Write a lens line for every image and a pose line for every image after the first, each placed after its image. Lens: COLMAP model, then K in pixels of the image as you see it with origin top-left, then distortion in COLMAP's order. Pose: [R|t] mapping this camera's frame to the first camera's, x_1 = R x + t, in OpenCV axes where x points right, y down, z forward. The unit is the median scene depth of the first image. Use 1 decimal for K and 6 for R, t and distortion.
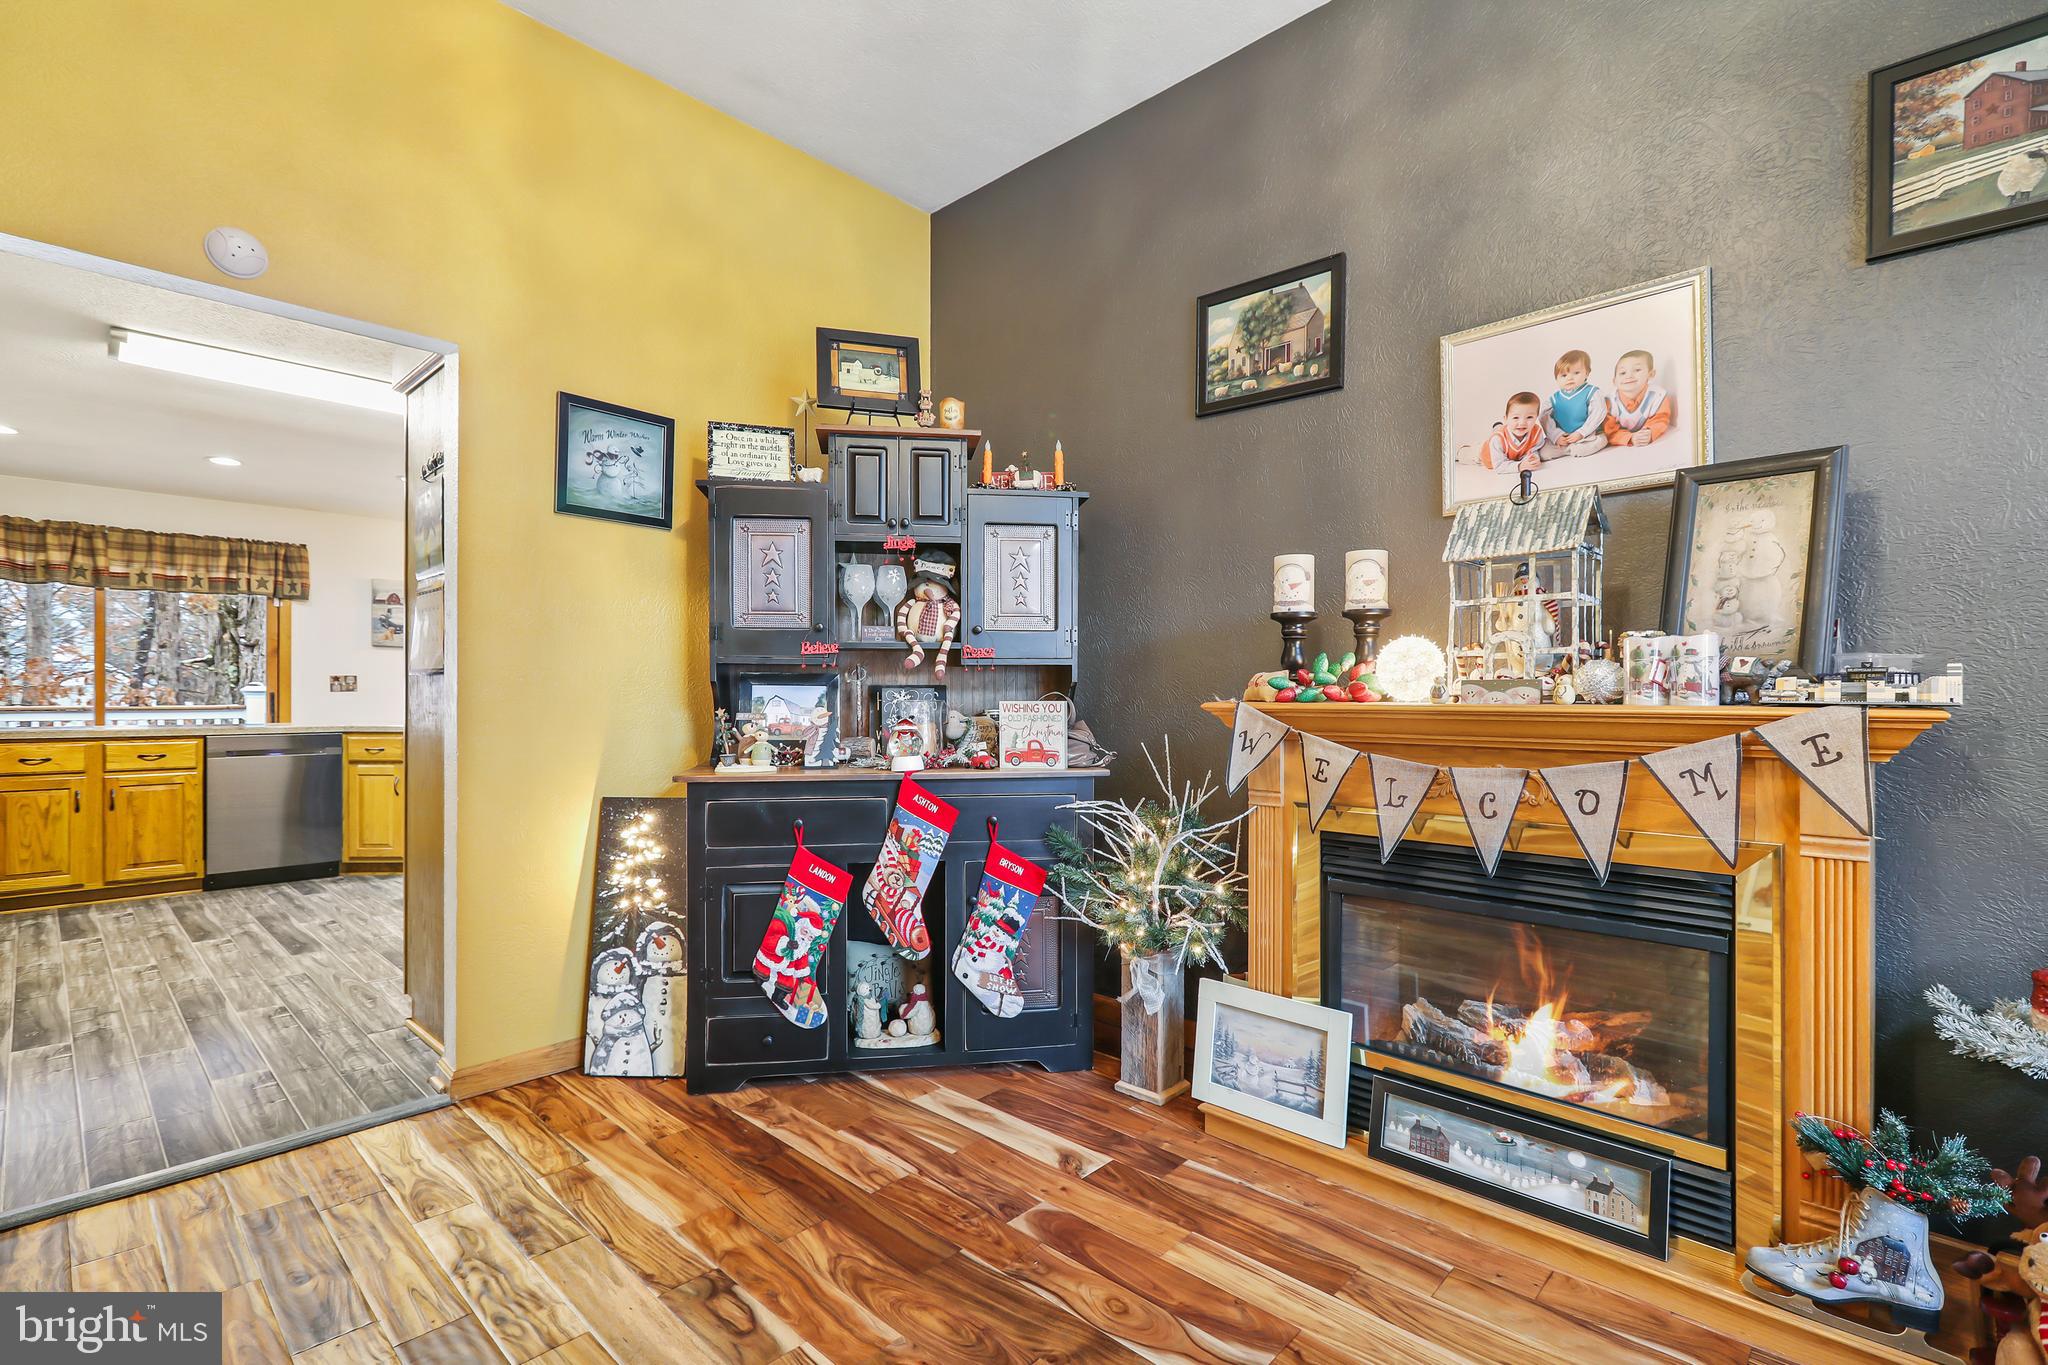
lens RADIAL K [[910.3, 0, 1017.1], [0, 910.3, 696.0], [0, 0, 1]] dist [-0.000416, -0.000142]
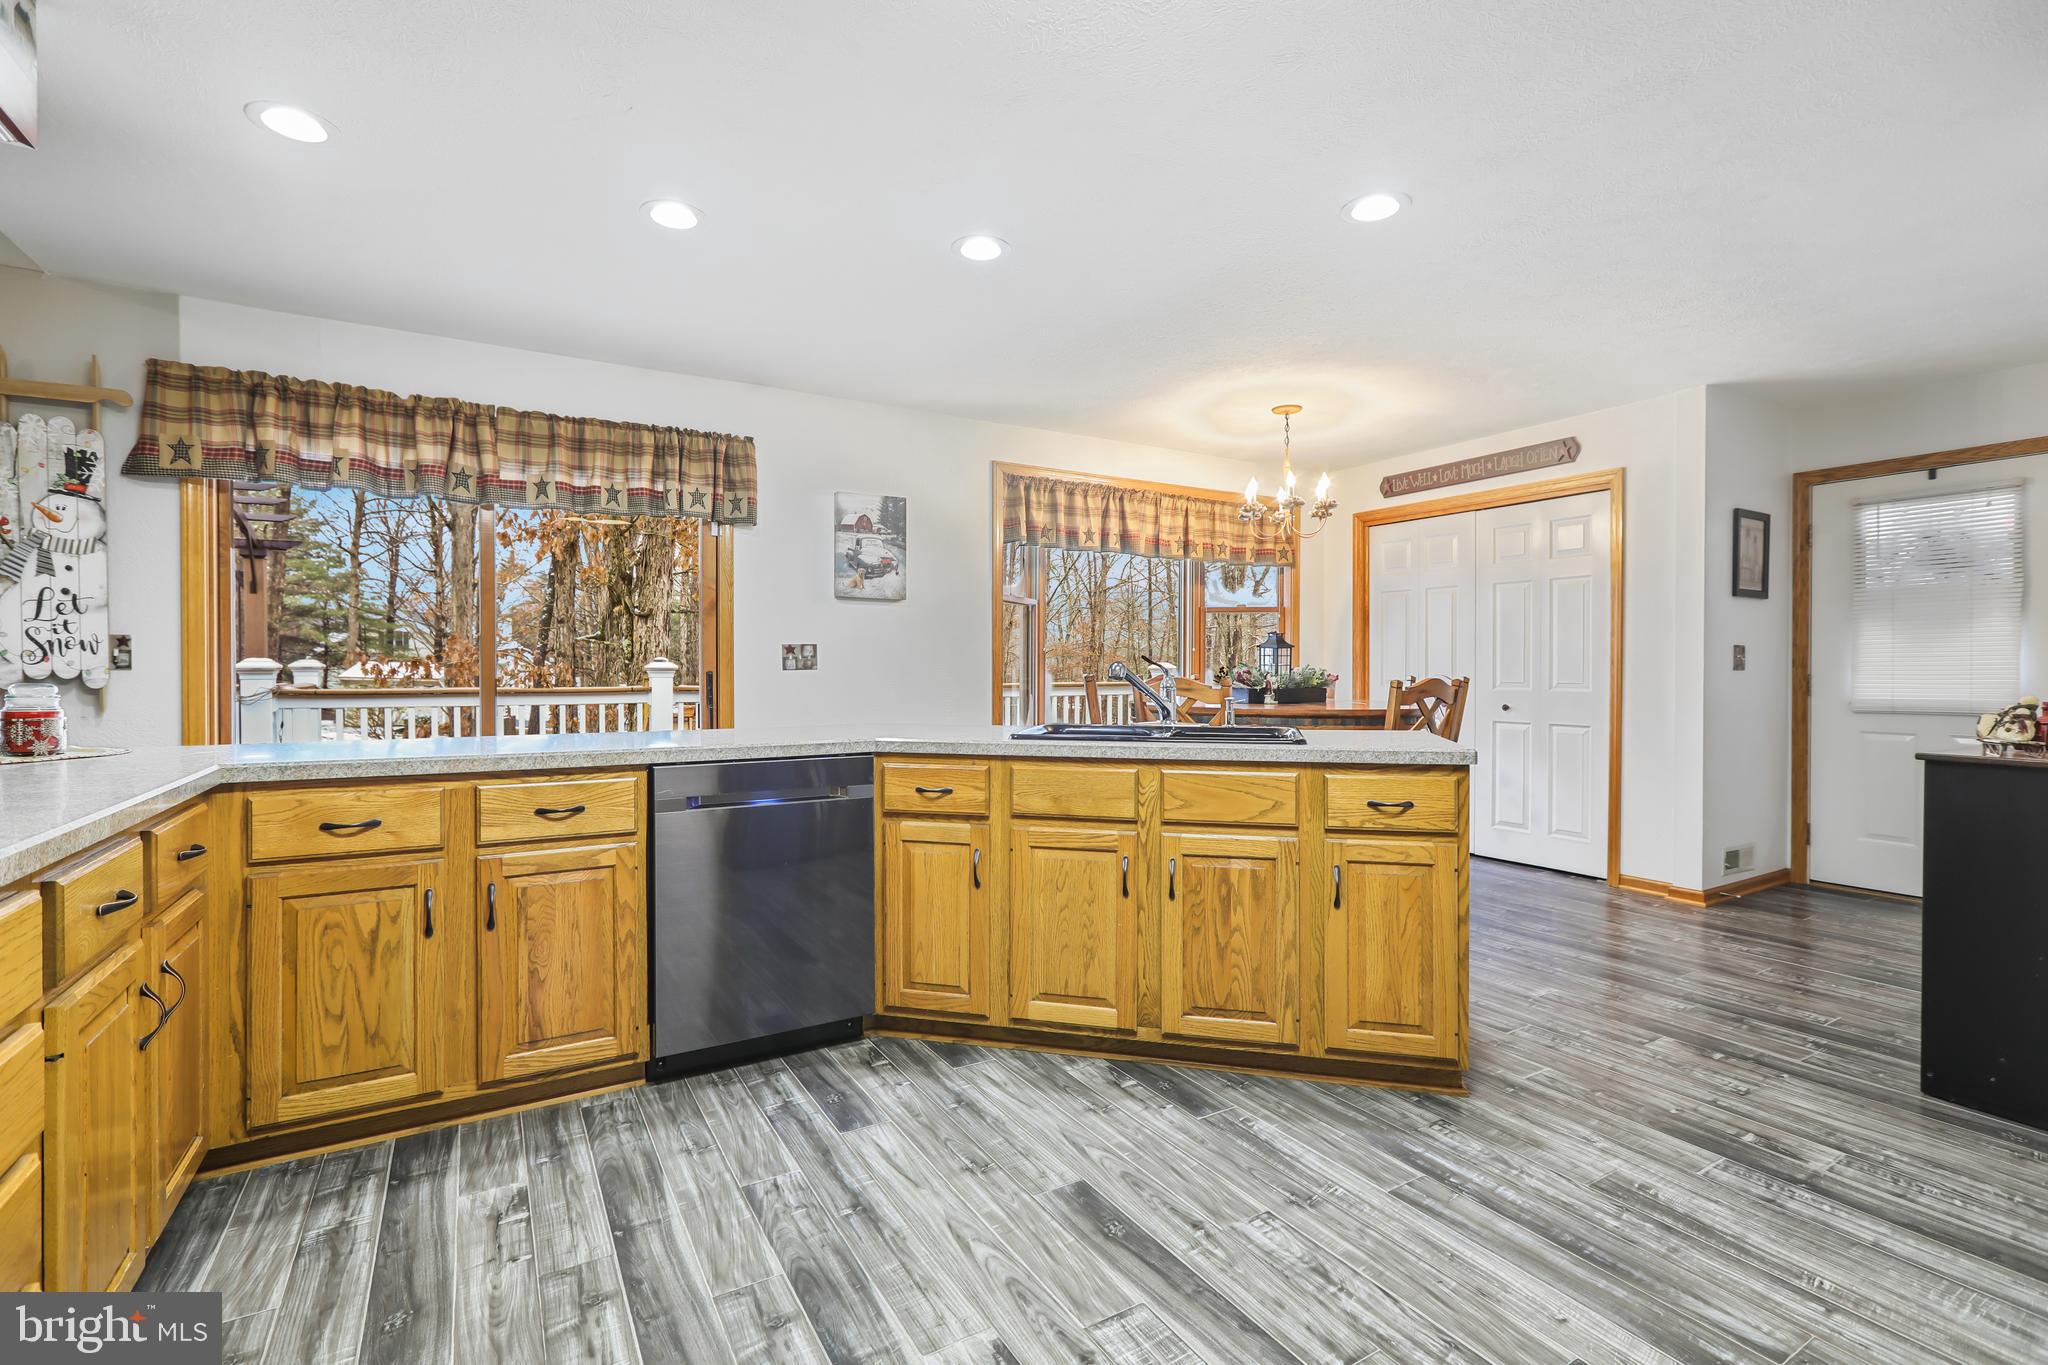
lens RADIAL K [[910.3, 0, 1019.2], [0, 910.3, 674.8], [0, 0, 1]] dist [-0.000416, -0.000142]
pose [[0.959661, -0.000842, -0.281160, -0.481934], [0.002443, 0.999983, 0.005347, -0.004713], [0.281151, -0.005818, 0.959646, 0.502250]]
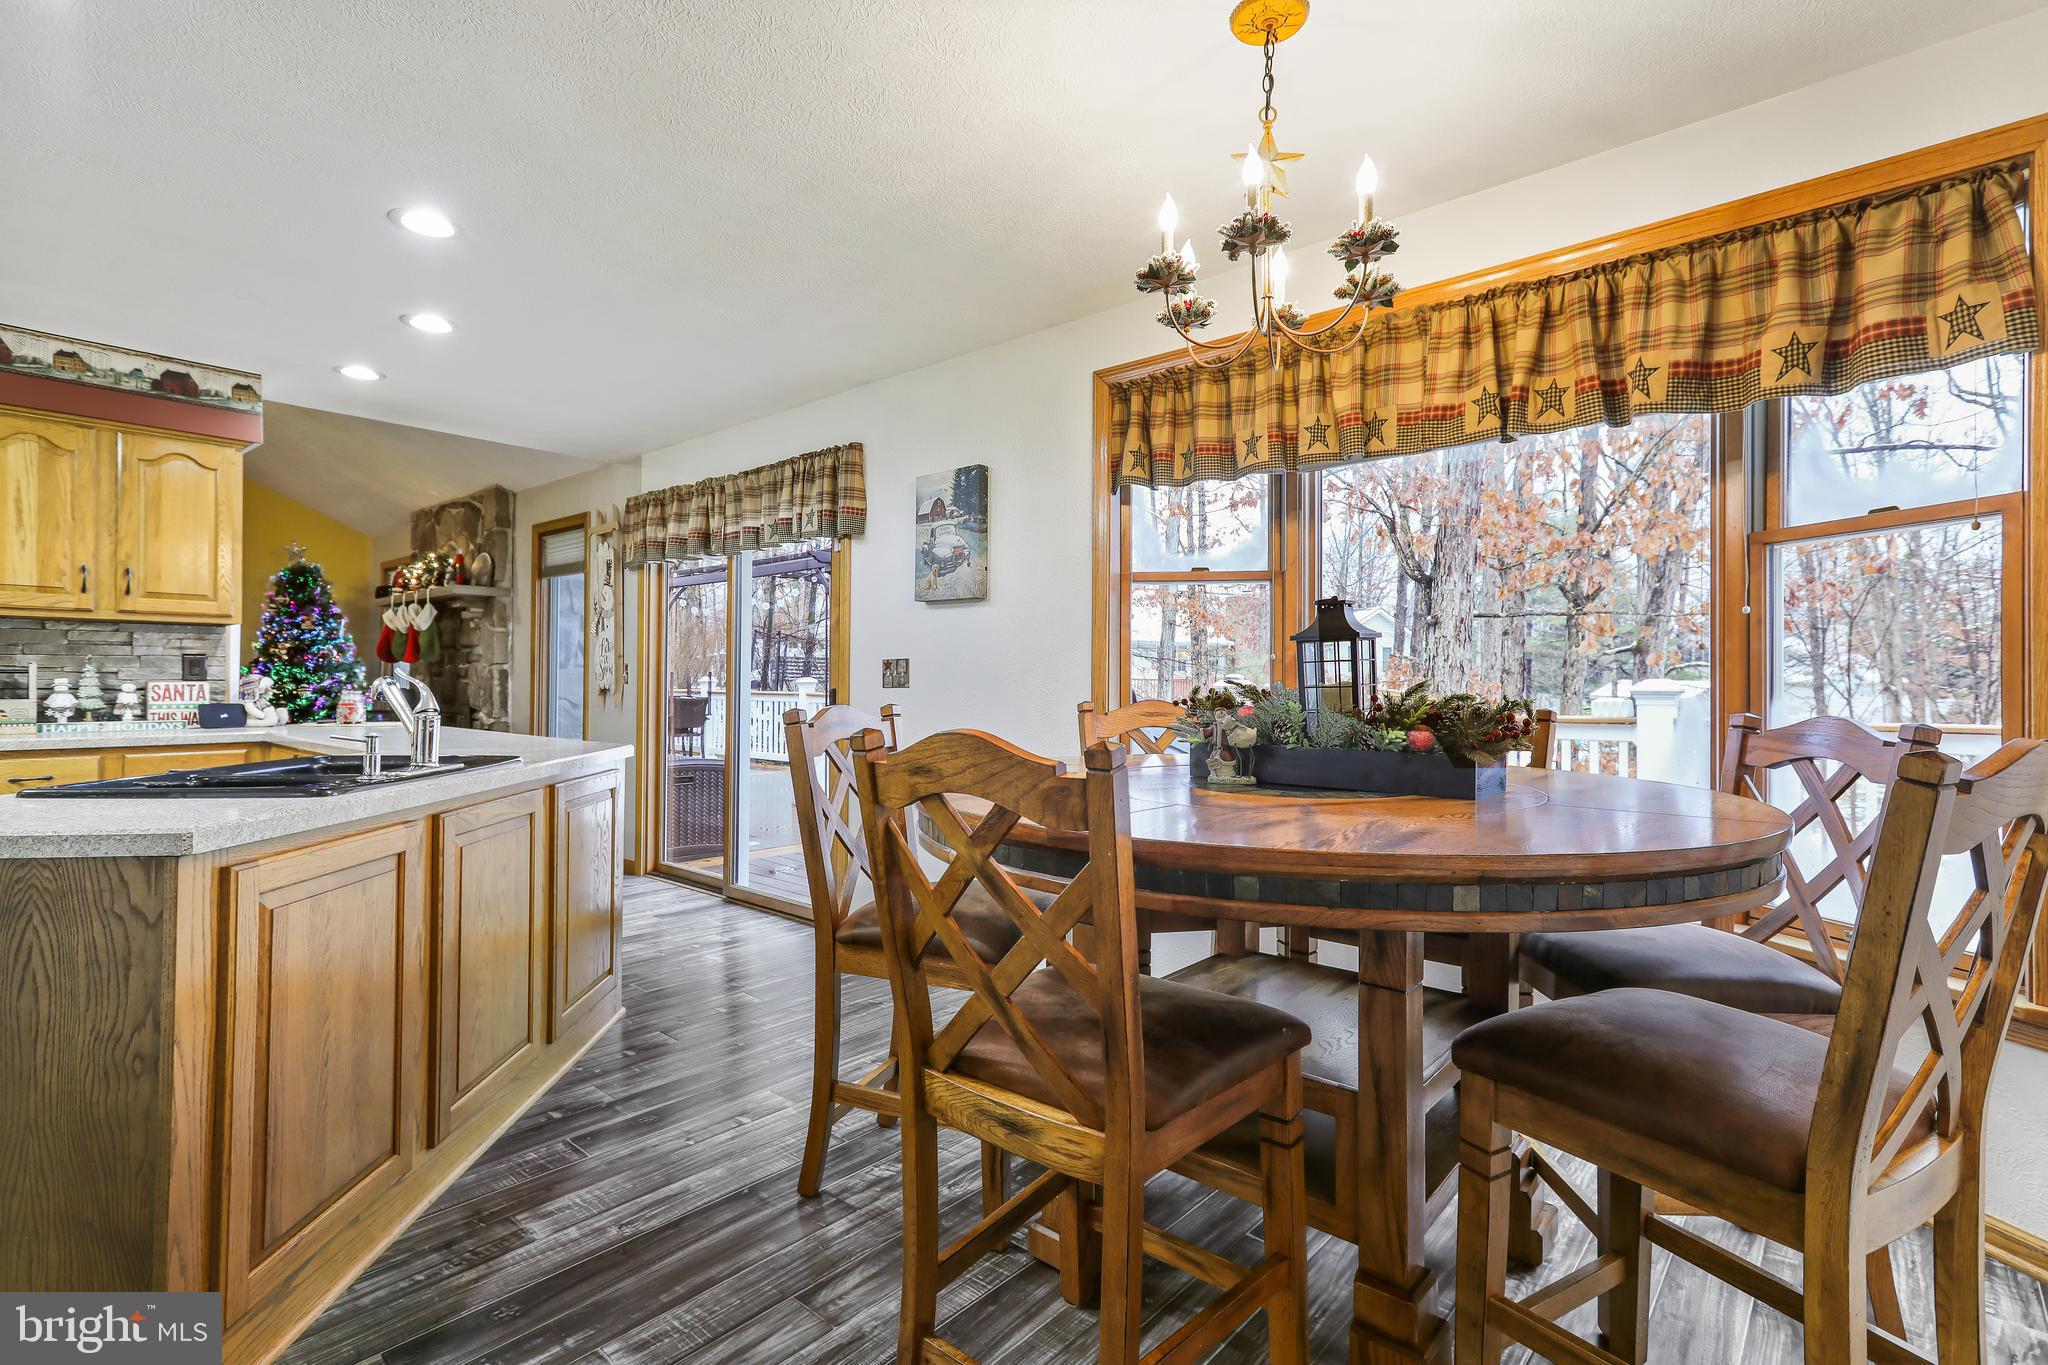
lens RADIAL K [[967.9, 0, 1020.7], [0, 967.9, 679.6], [0, 0, 1]] dist [0.001987, 0.000023]
pose [[0.037376, -0.006682, -0.999279, -0.158762], [-0.005813, 0.999959, -0.006904, -0.006983], [0.999284, 0.006067, 0.037335, 1.232597]]
